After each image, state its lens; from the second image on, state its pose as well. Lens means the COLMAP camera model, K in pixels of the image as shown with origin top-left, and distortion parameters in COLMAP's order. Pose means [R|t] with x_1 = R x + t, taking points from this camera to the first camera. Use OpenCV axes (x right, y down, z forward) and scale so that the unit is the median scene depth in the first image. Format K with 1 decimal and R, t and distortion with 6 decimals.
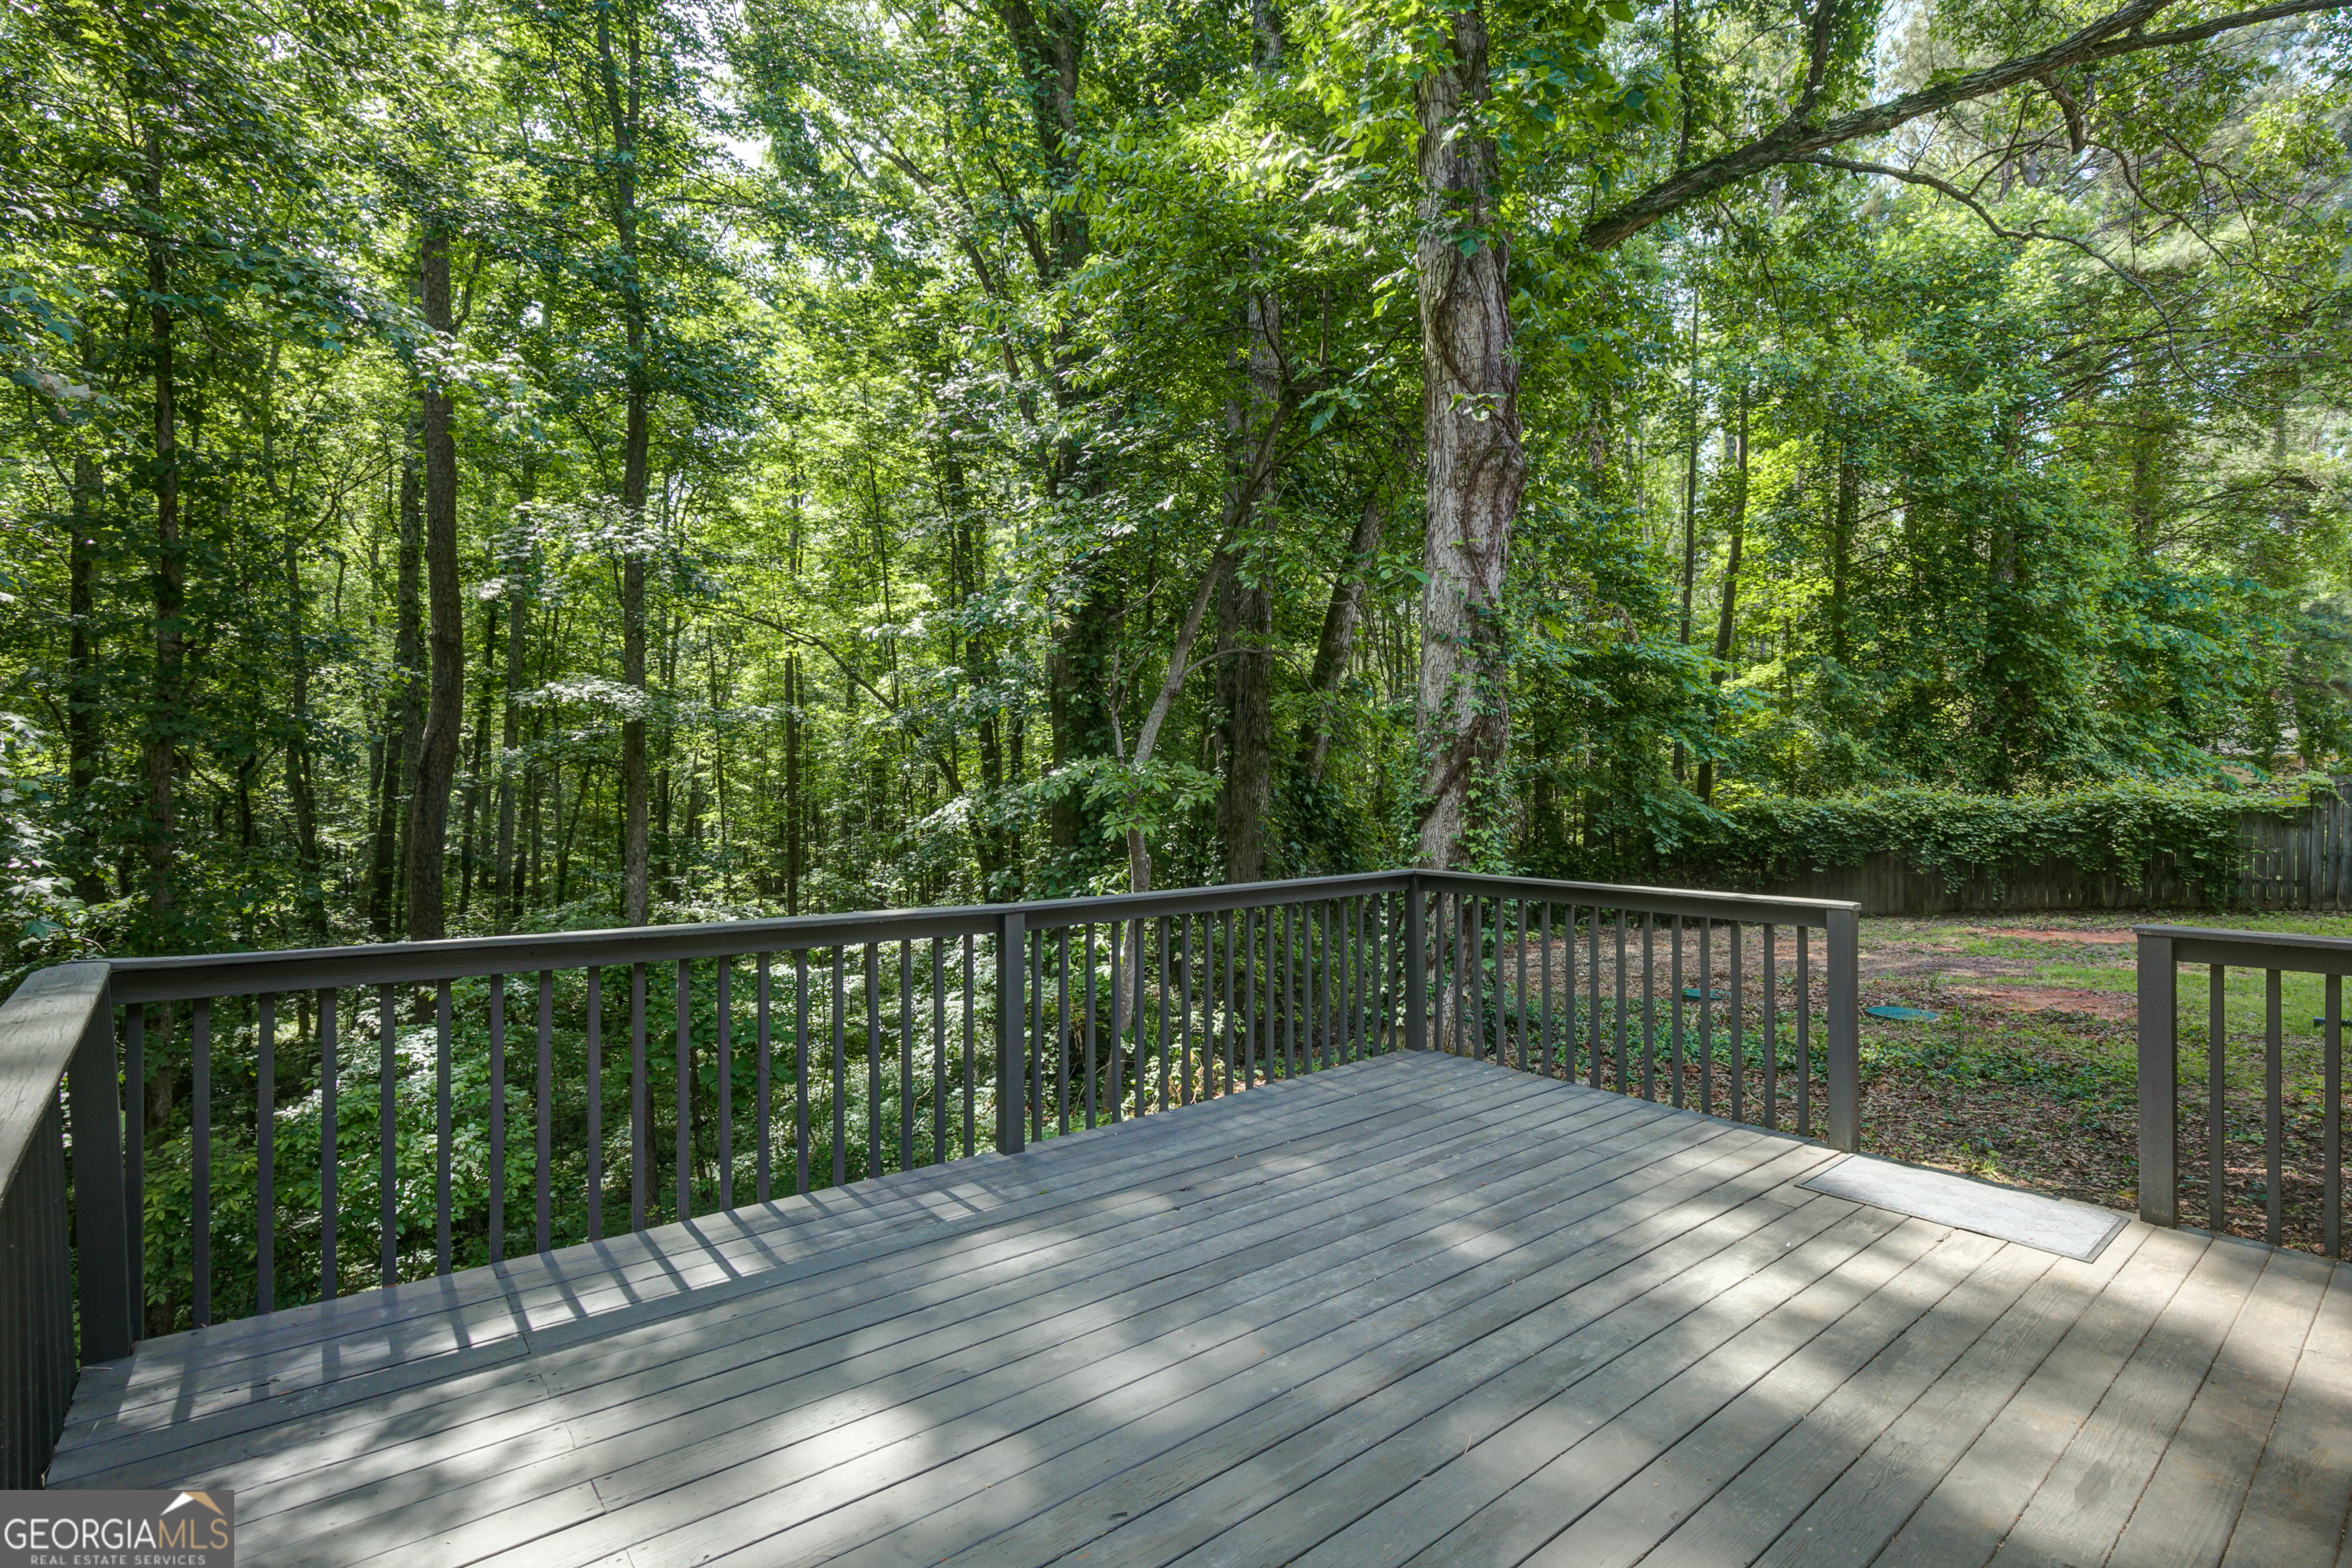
lens RADIAL K [[1099.6, 0, 1146.6], [0, 1099.6, 787.9], [0, 0, 1]] dist [0.002565, 0.000714]
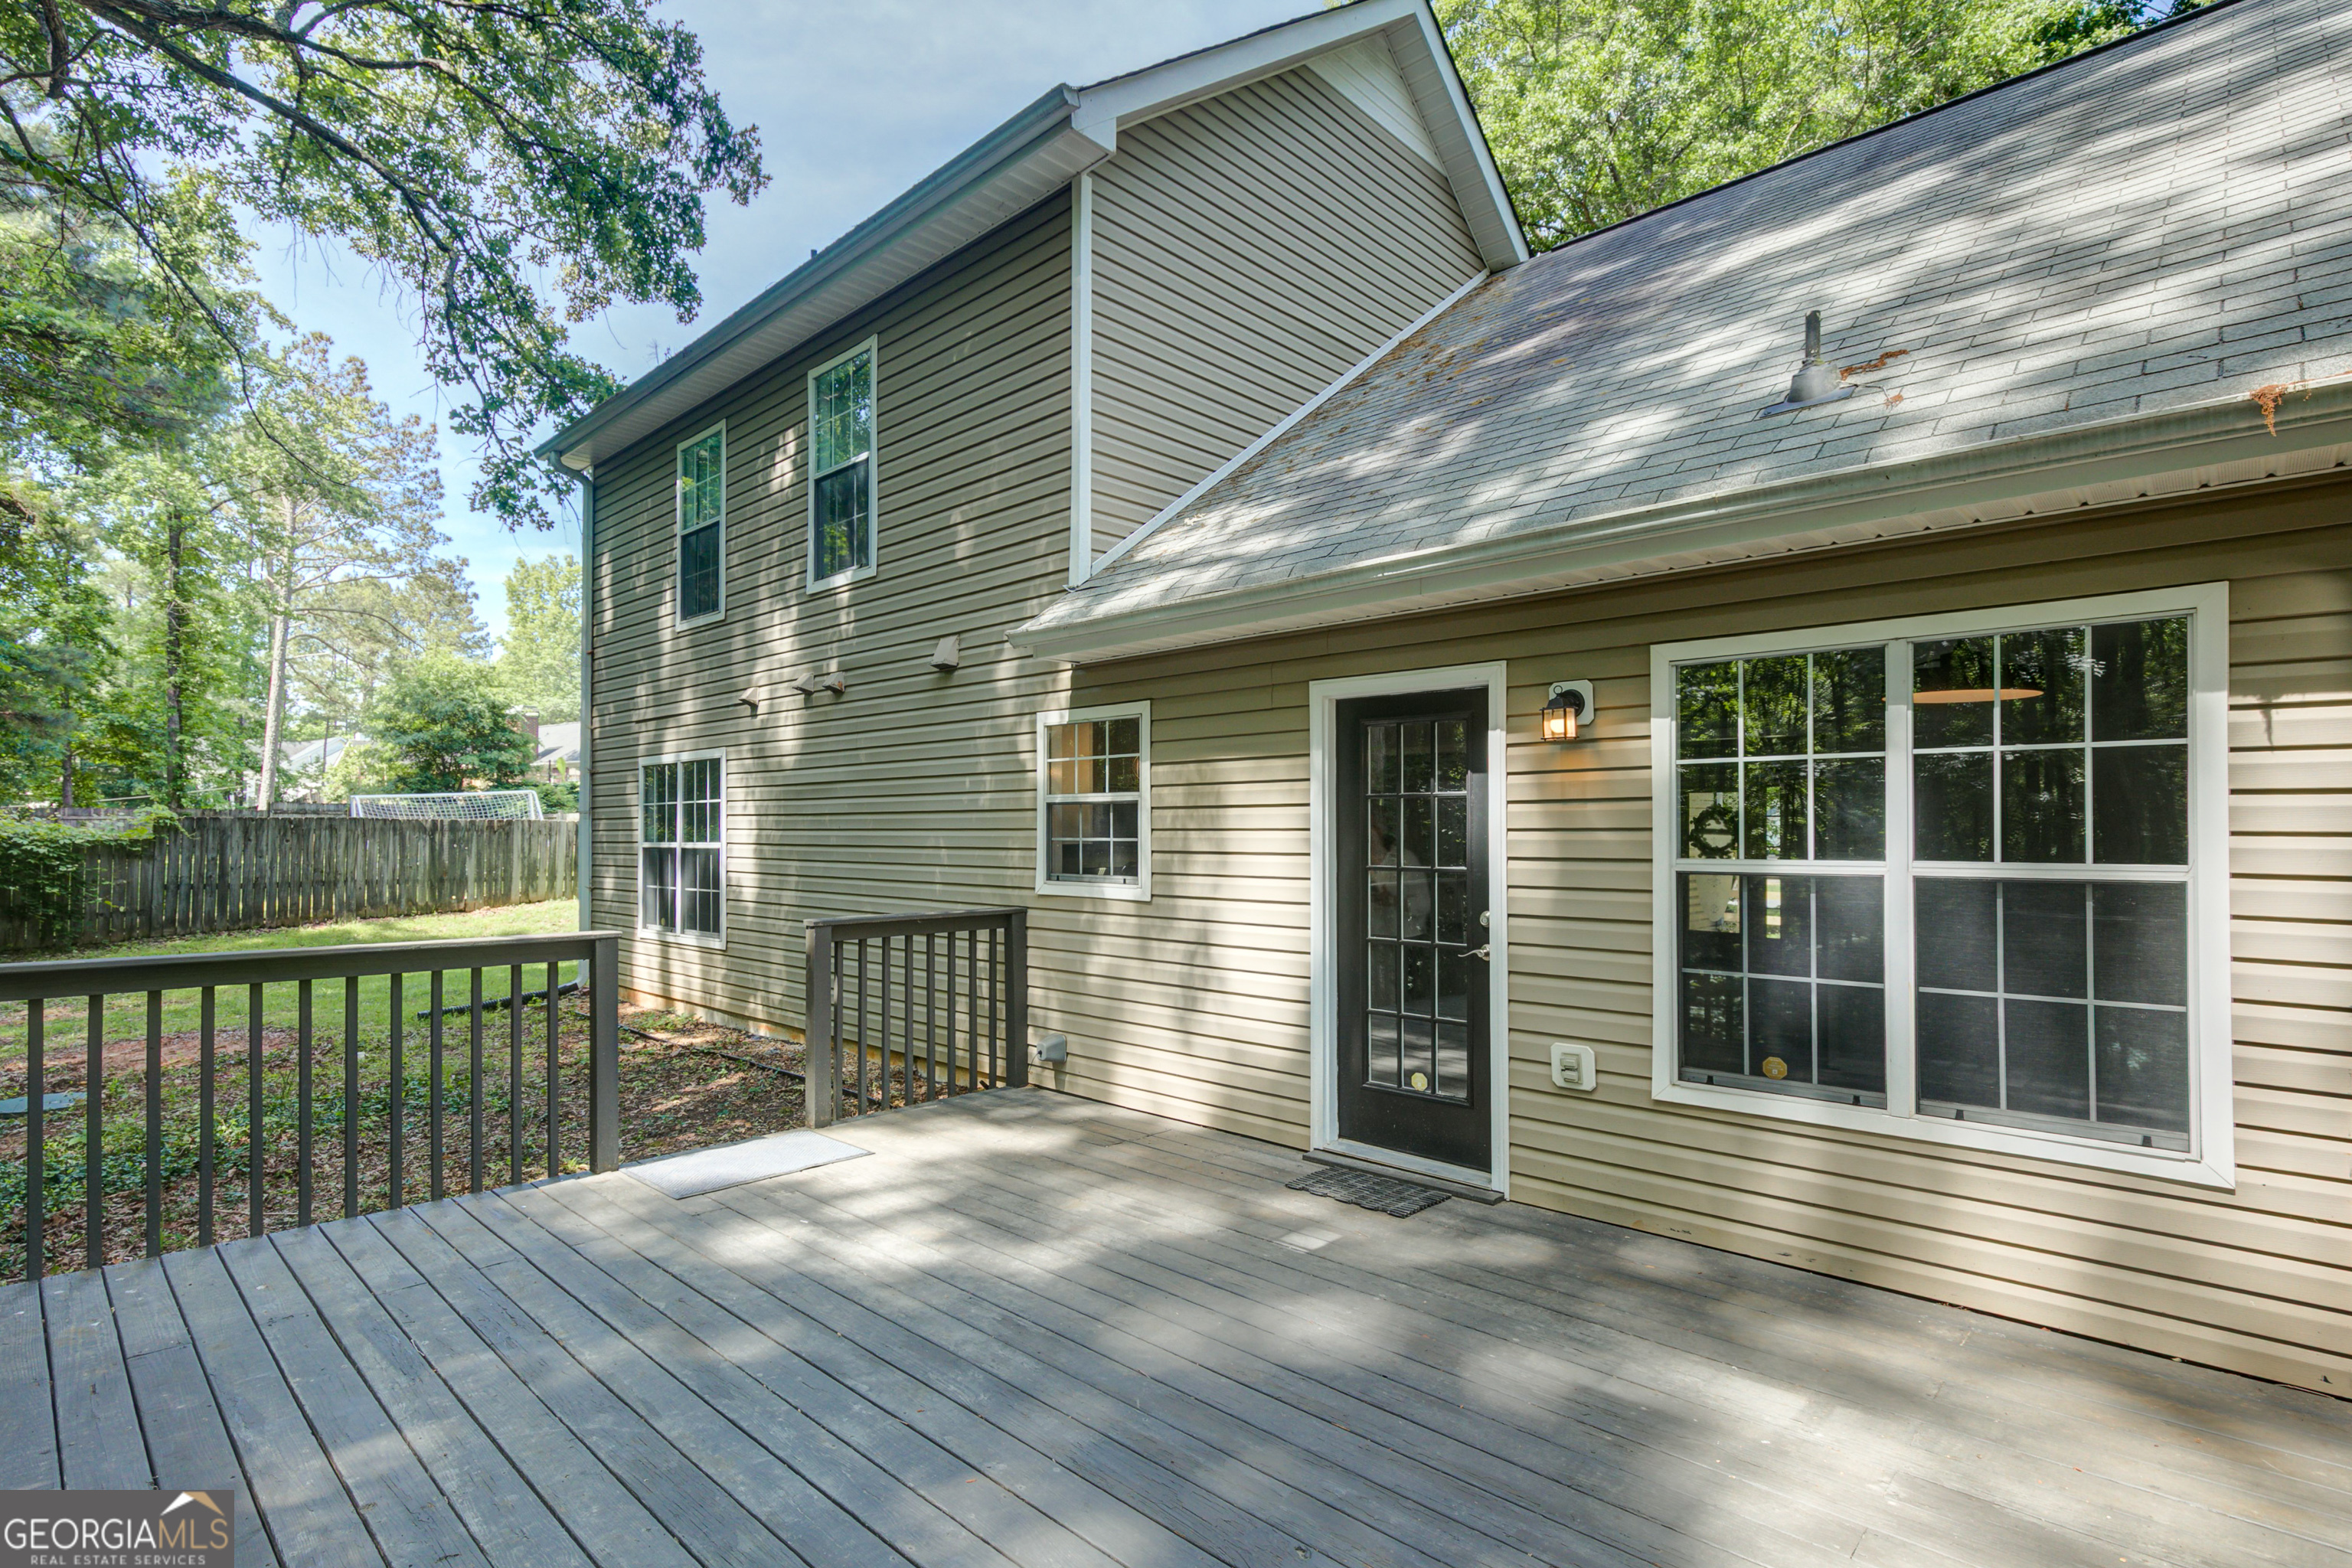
lens RADIAL K [[1113.9, 0, 1232.0], [0, 1113.9, 810.5], [0, 0, 1]] dist [-0.003432, -0.000517]
pose [[-0.159917, 0.014045, 0.987031, -0.622112], [-0.003240, 0.999886, -0.014752, 0.012261], [-0.987125, -0.005557, -0.159853, 0.772591]]
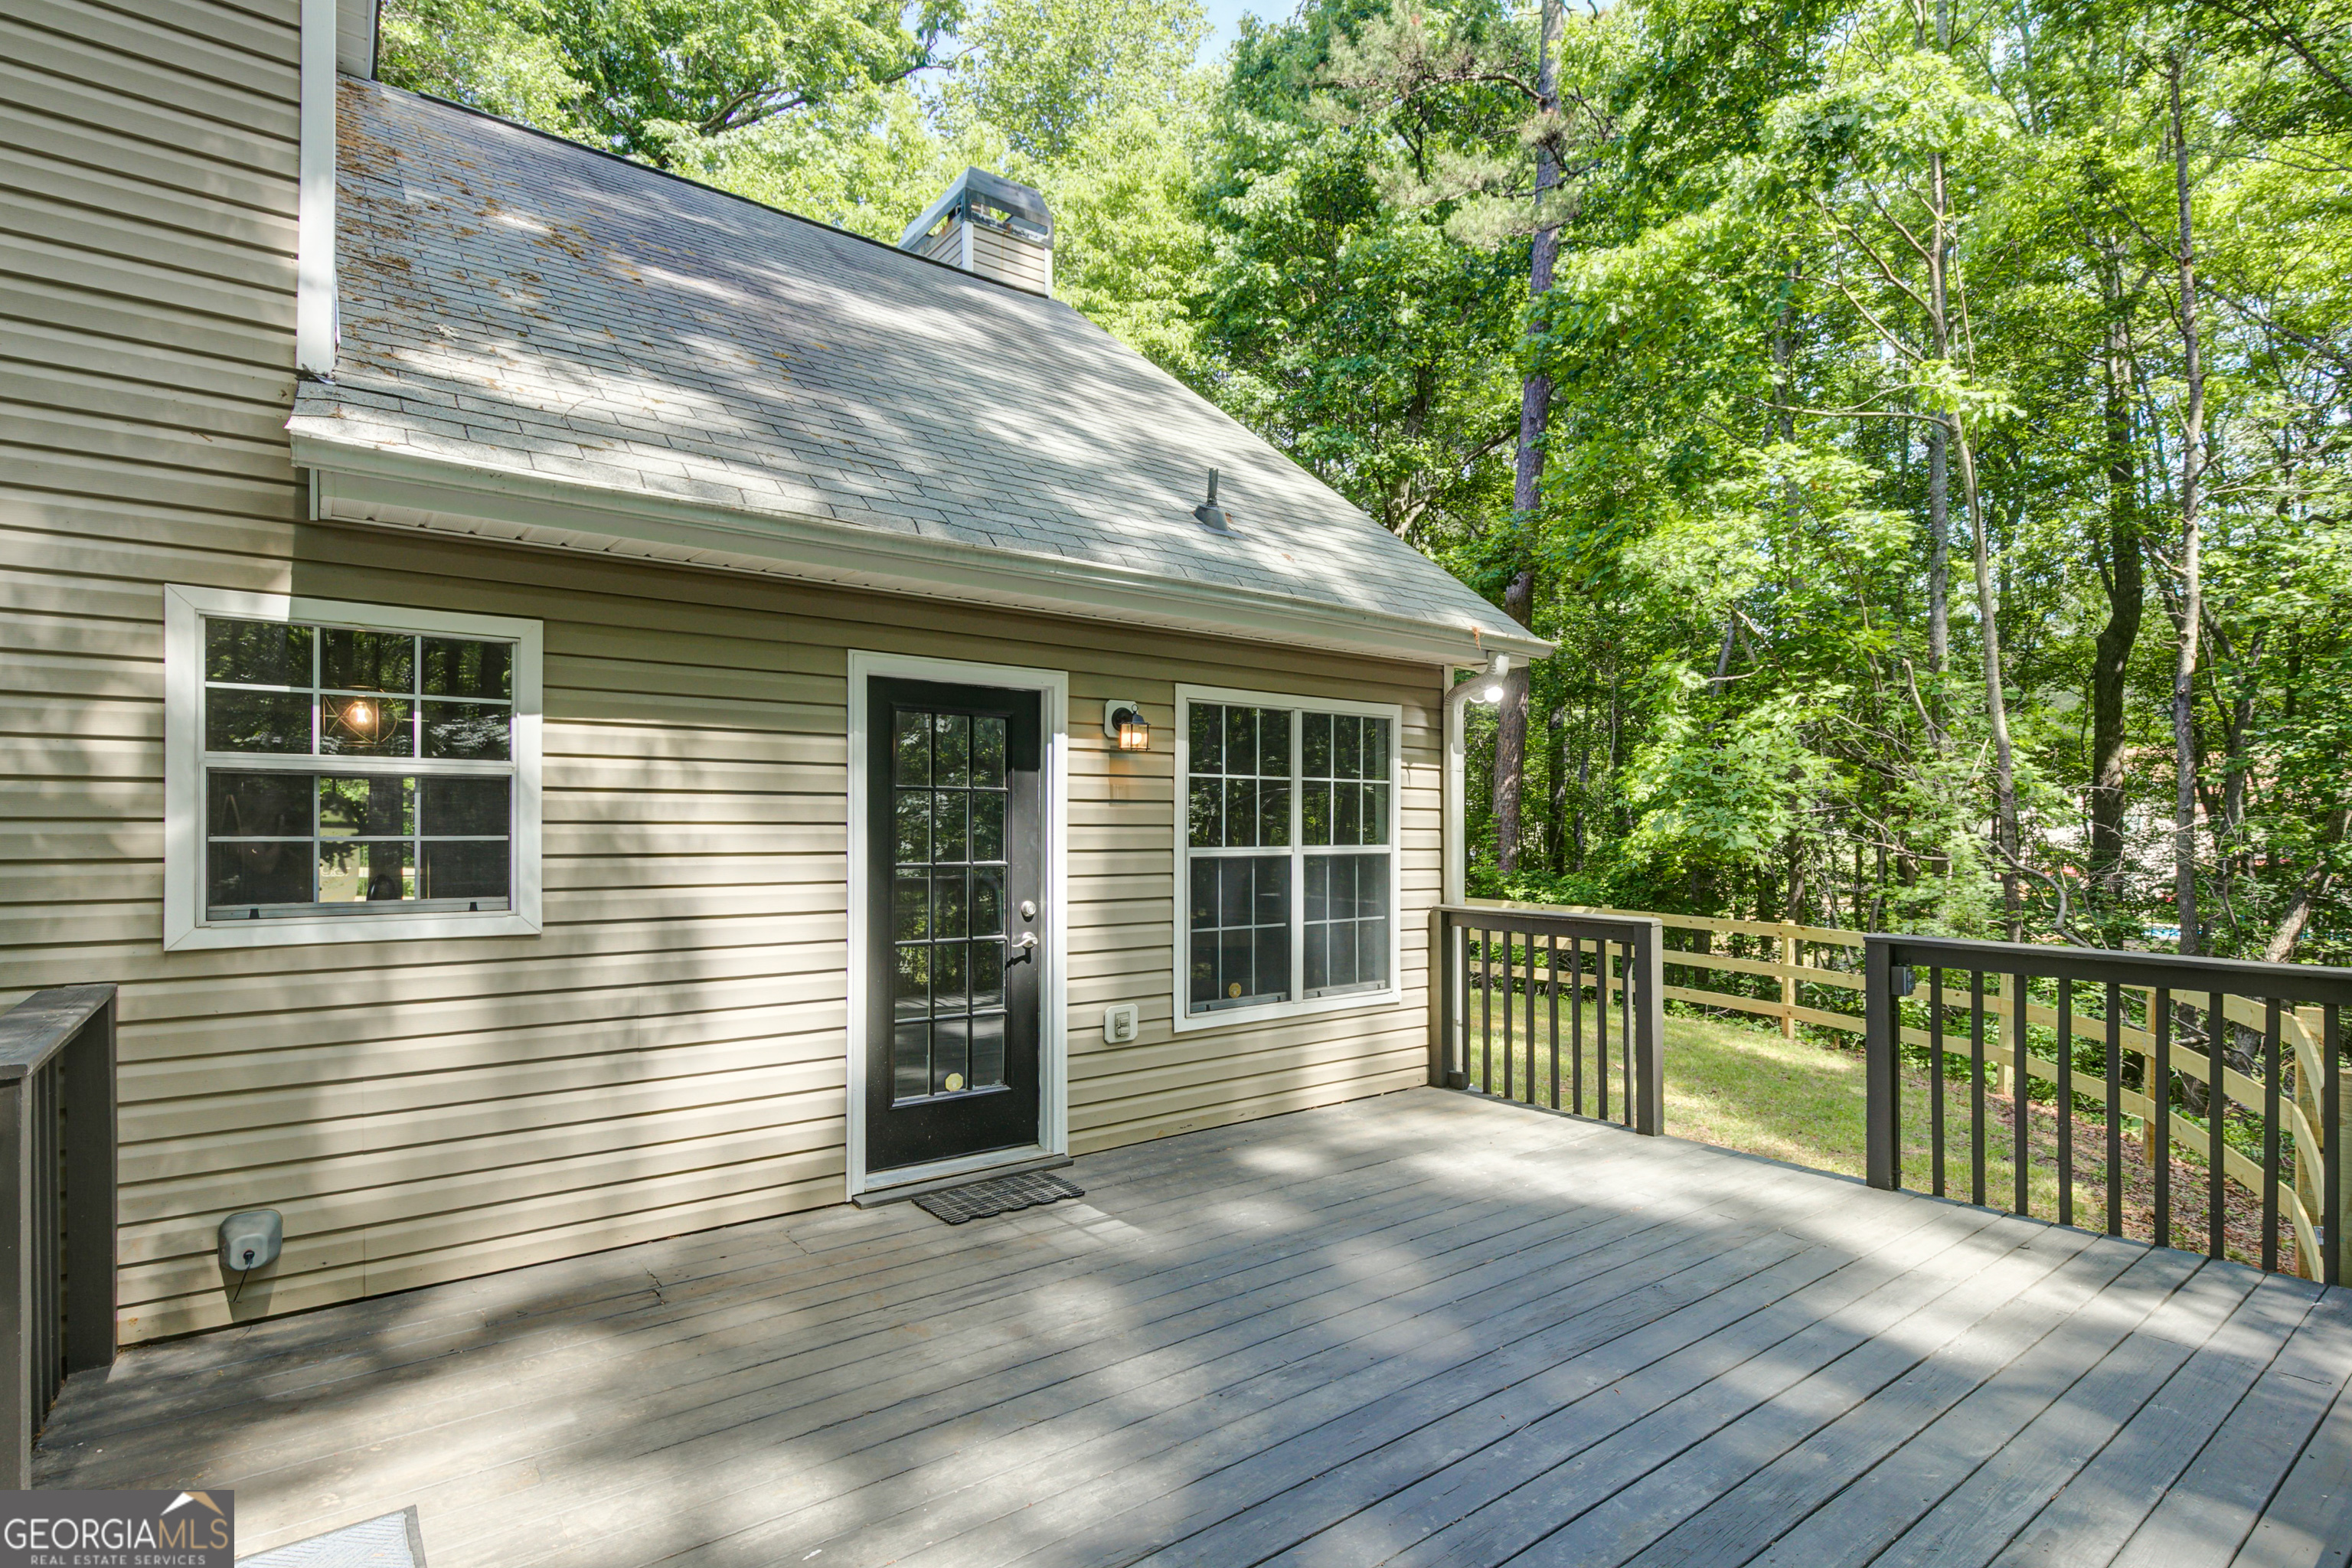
lens RADIAL K [[1079.4, 0, 1173.4], [0, 1079.4, 829.8], [0, 0, 1]] dist [-0.001925, -0.000253]
pose [[-0.997984, -0.005107, 0.063268, 0.331252], [-0.005321, 0.999981, -0.003222, 0.023409], [-0.063250, -0.003552, -0.997991, 1.582306]]
